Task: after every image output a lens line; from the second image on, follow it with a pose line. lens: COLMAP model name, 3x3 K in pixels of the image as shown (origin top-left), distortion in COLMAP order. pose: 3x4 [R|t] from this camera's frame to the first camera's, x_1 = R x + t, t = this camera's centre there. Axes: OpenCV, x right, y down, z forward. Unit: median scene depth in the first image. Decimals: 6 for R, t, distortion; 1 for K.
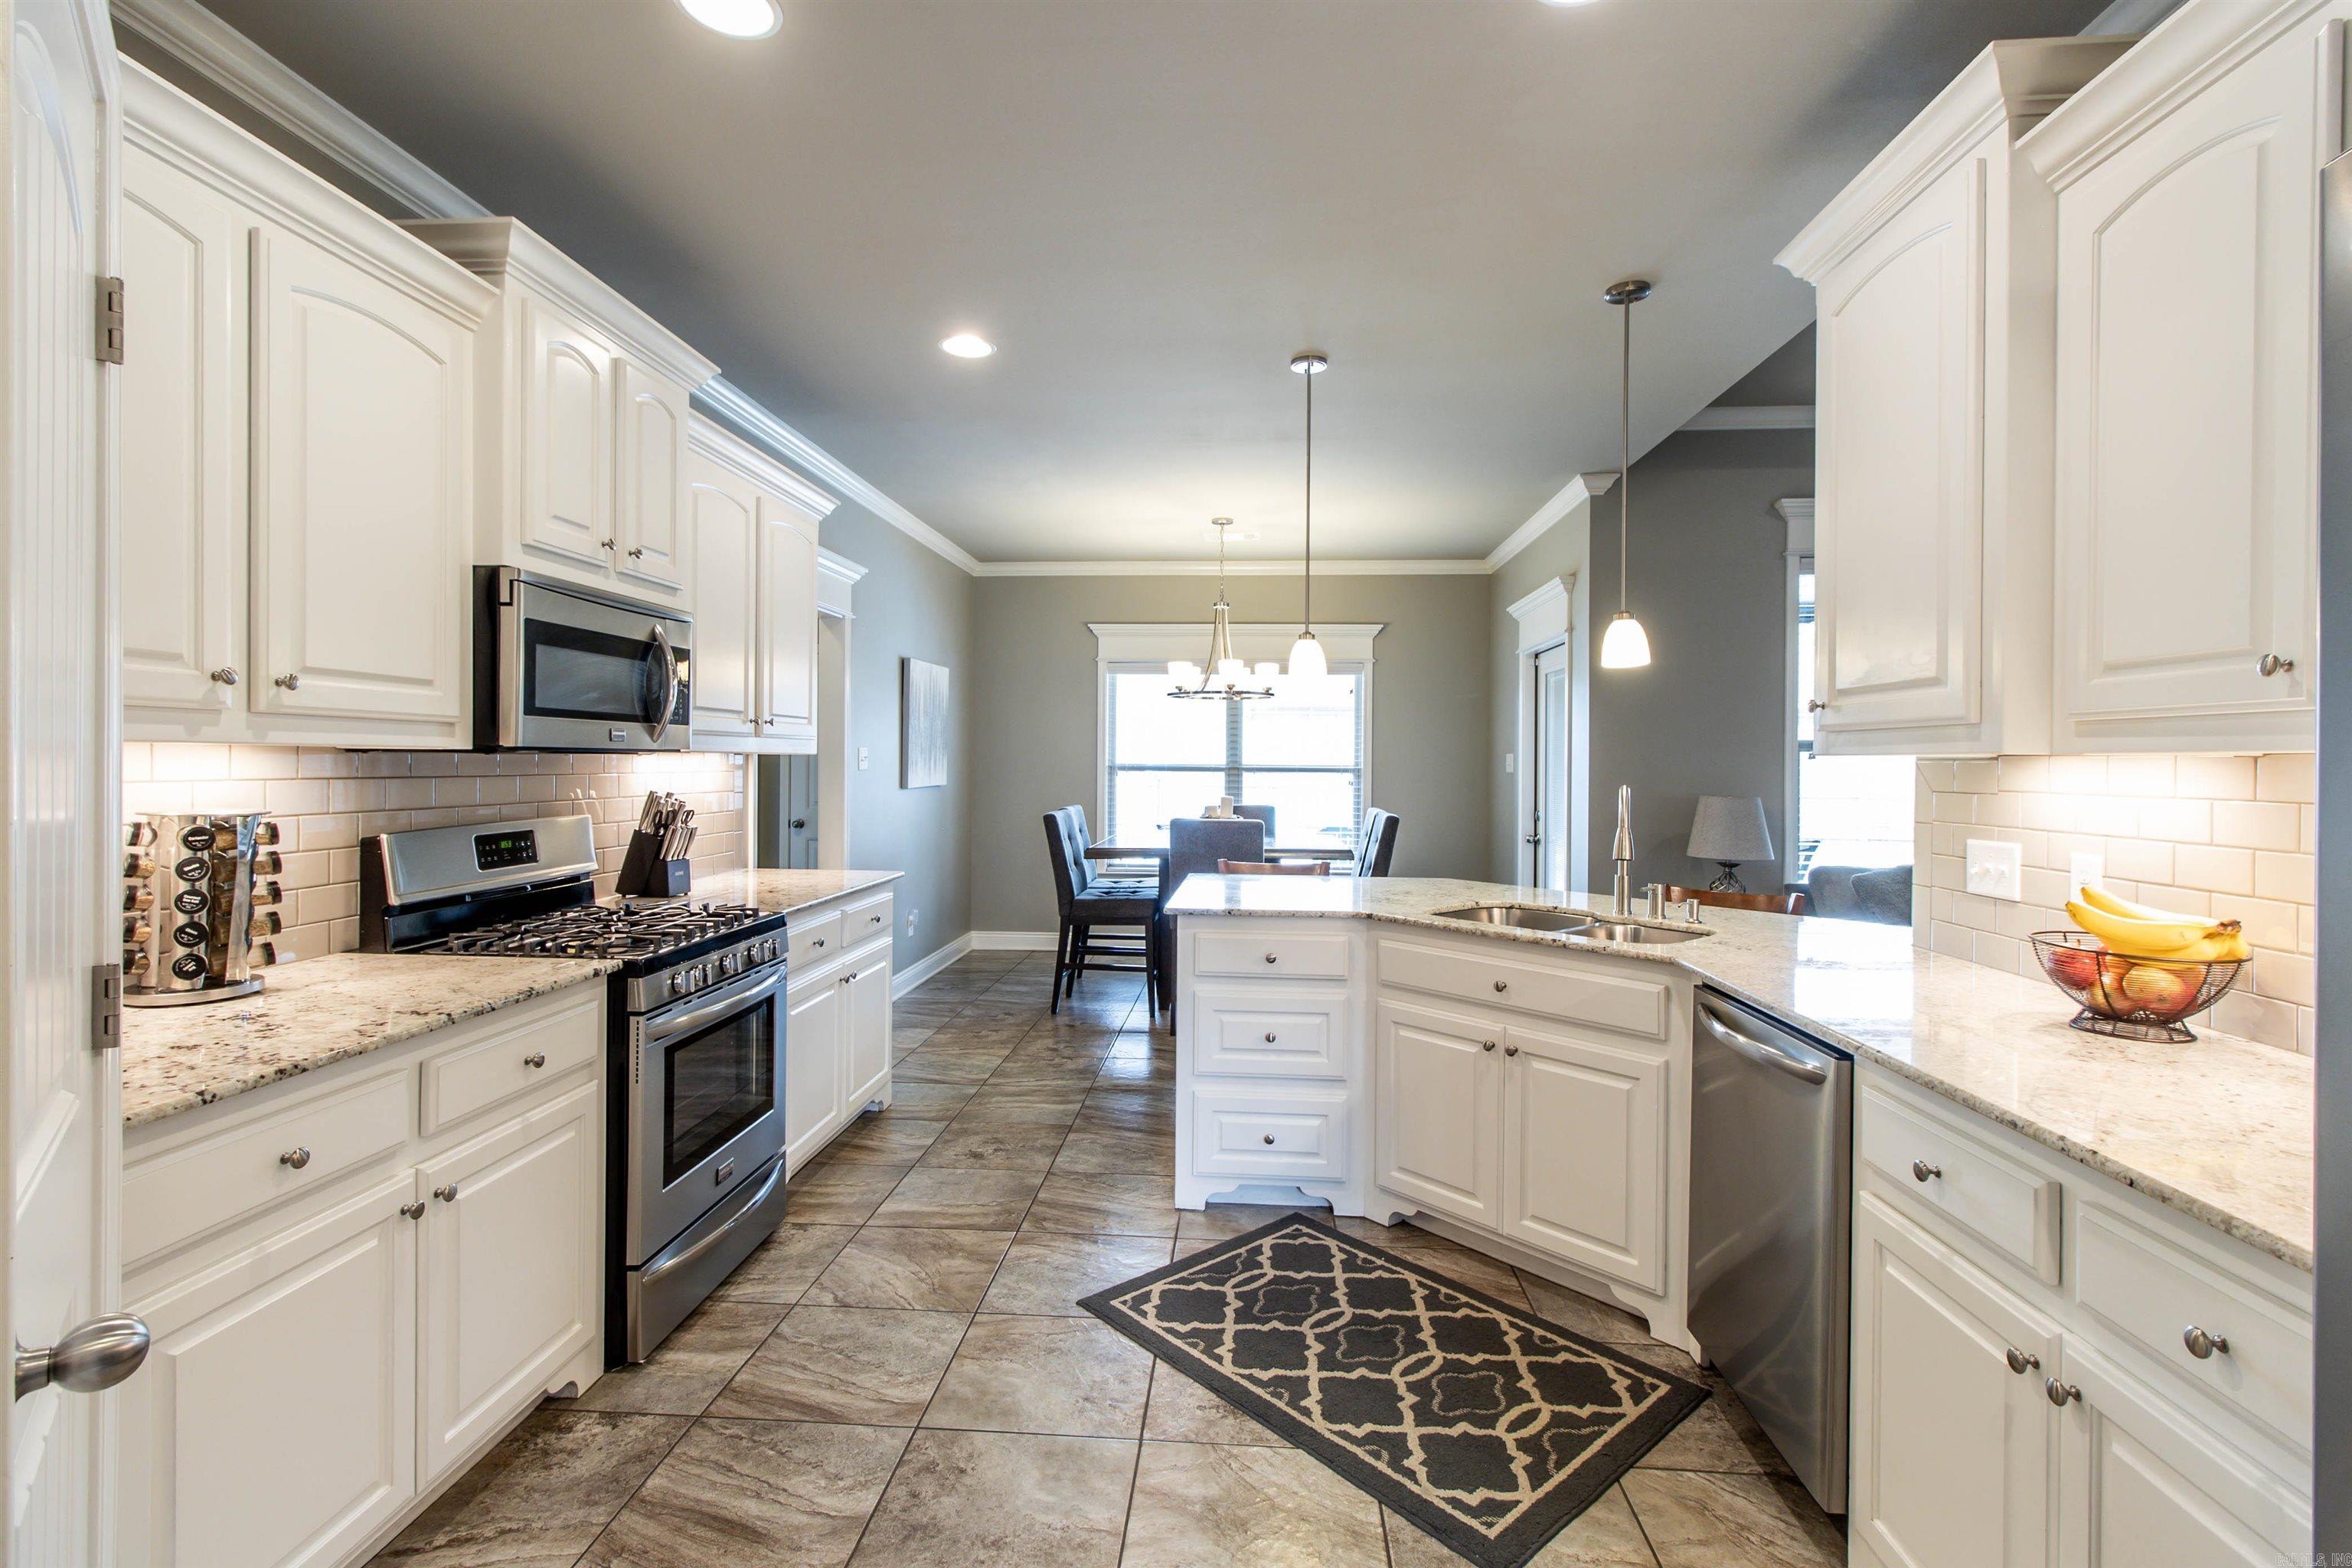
lens RADIAL K [[1074.3, 0, 1176.0], [0, 1074.3, 772.8], [0, 0, 1]] dist [-0.000256, 0.000519]
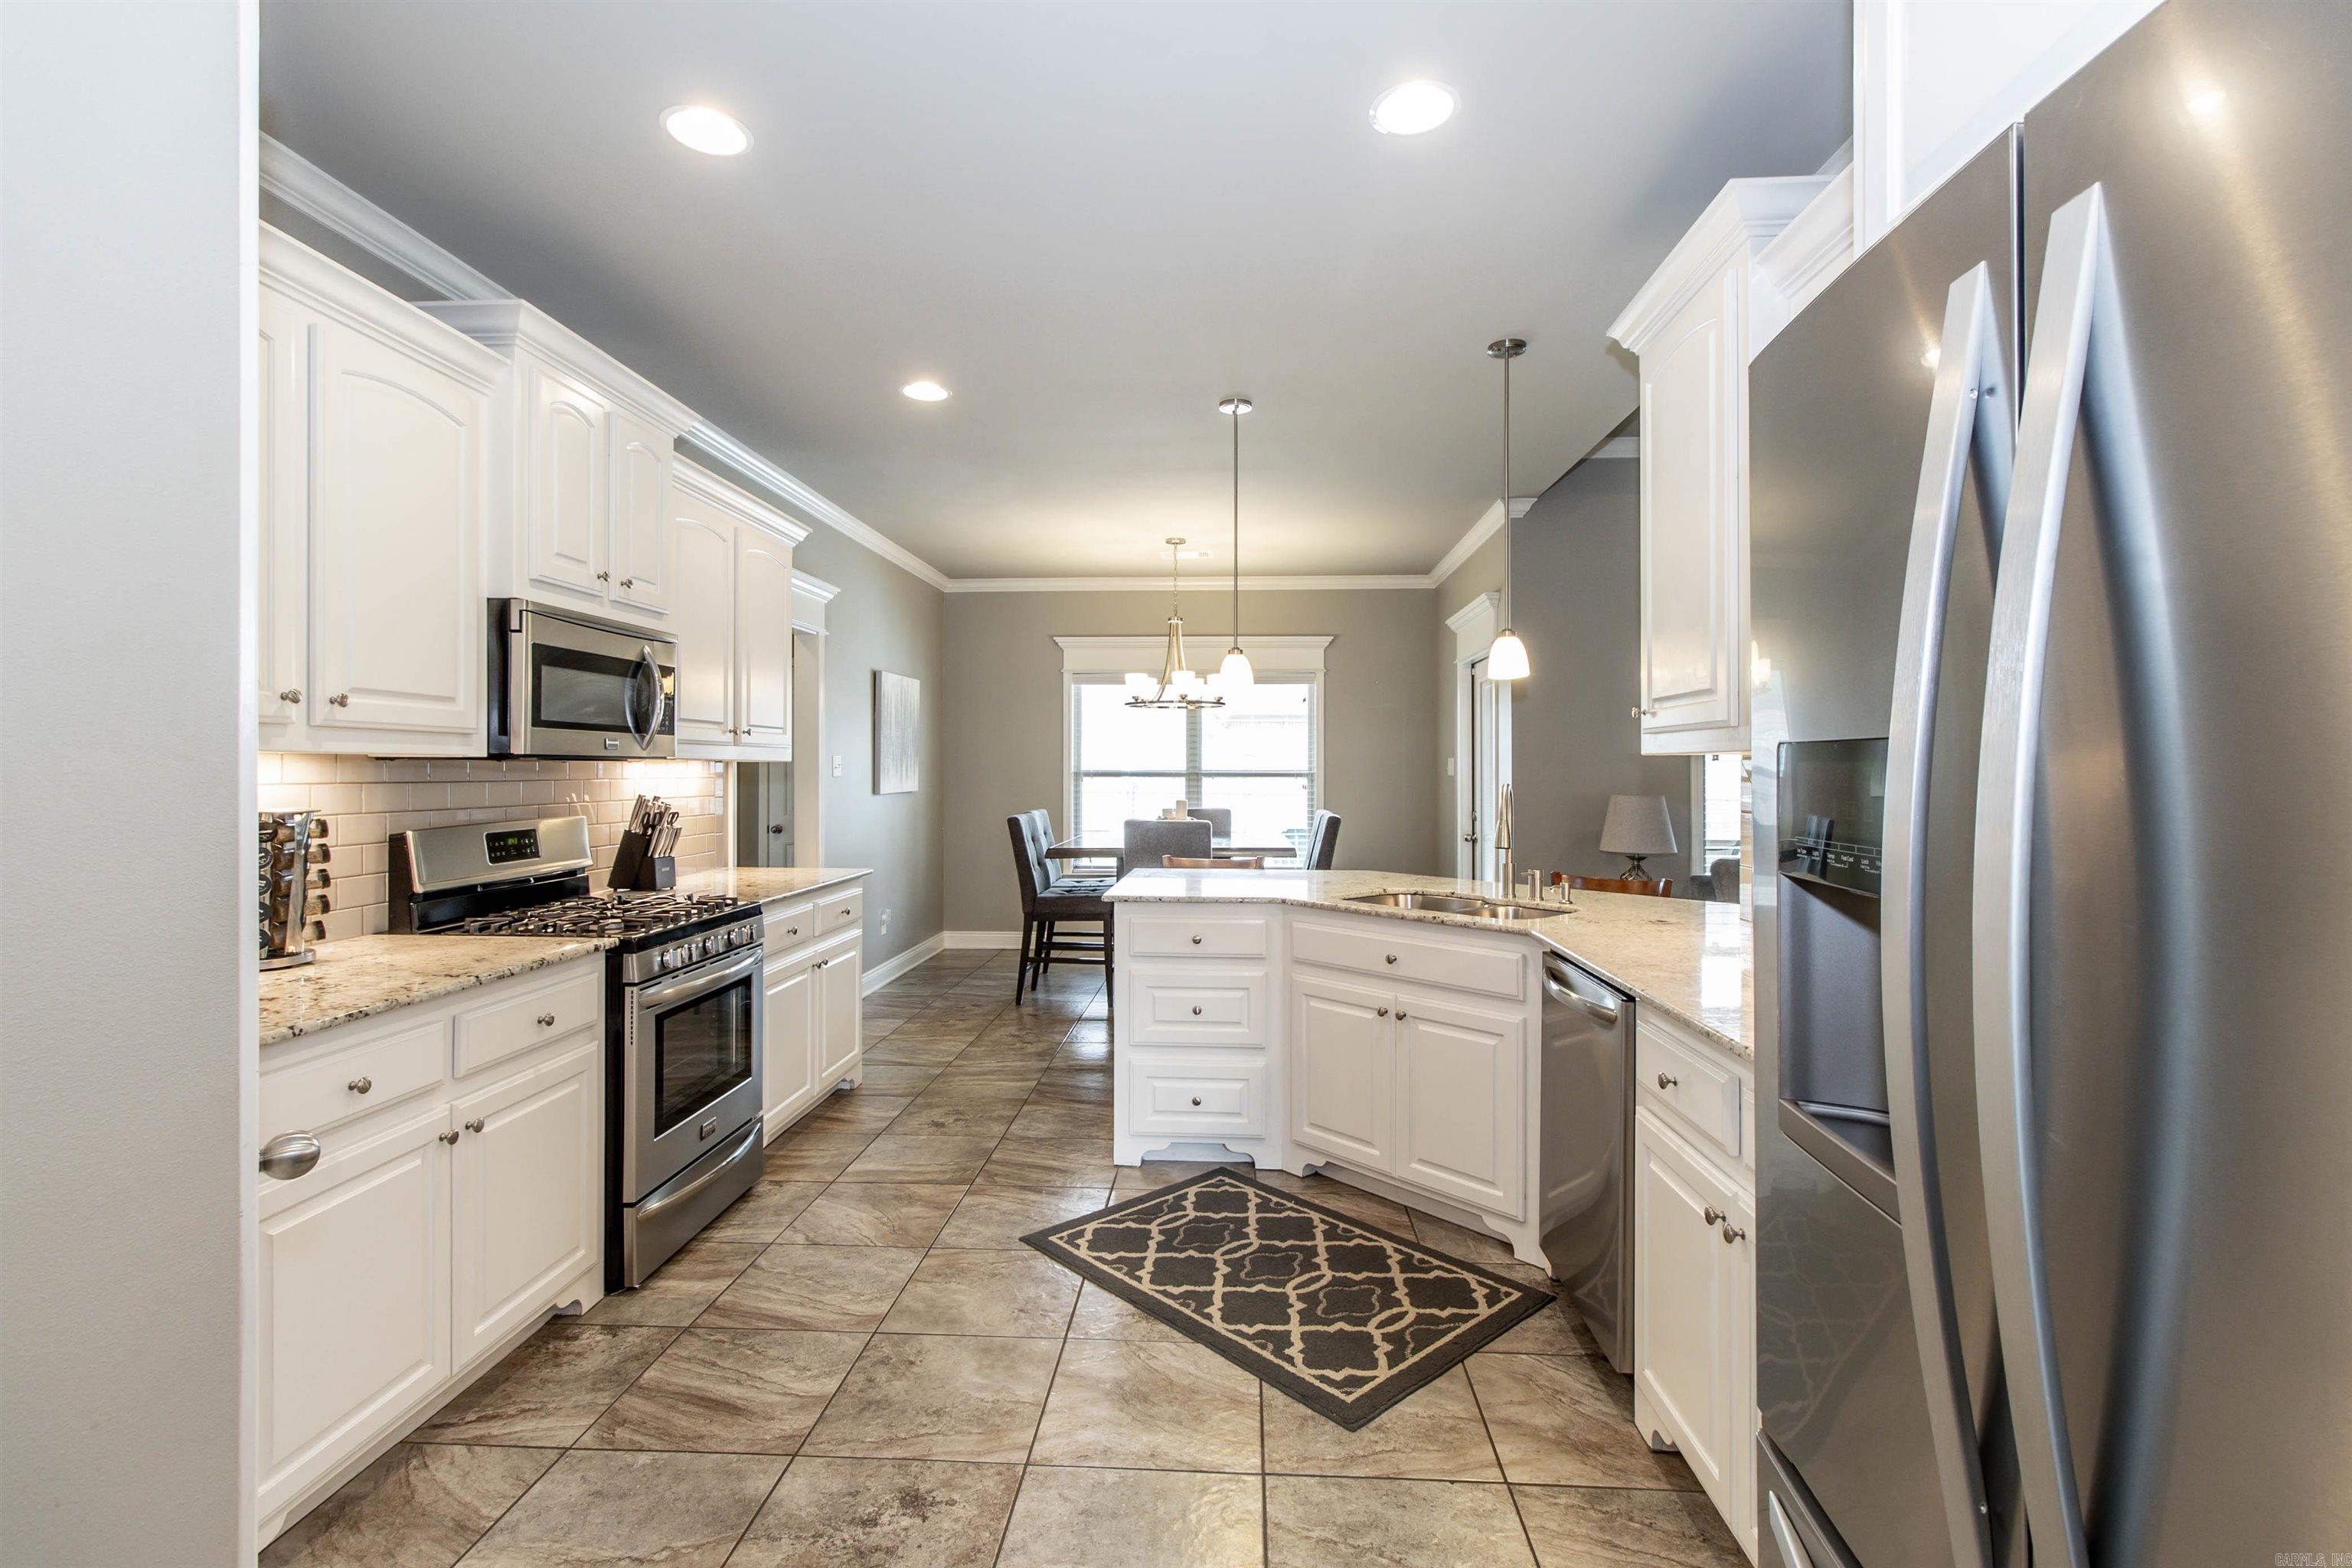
lens RADIAL K [[1074.3, 0, 1176.4], [0, 1074.3, 773.6], [0, 0, 1]] dist [-0.000256, 0.000519]
pose [[0.999851, -0.006721, 0.015906, 0.061837], [0.006825, 0.999955, -0.006522, 0.008050], [-0.015861, 0.006630, 0.999852, -0.152393]]
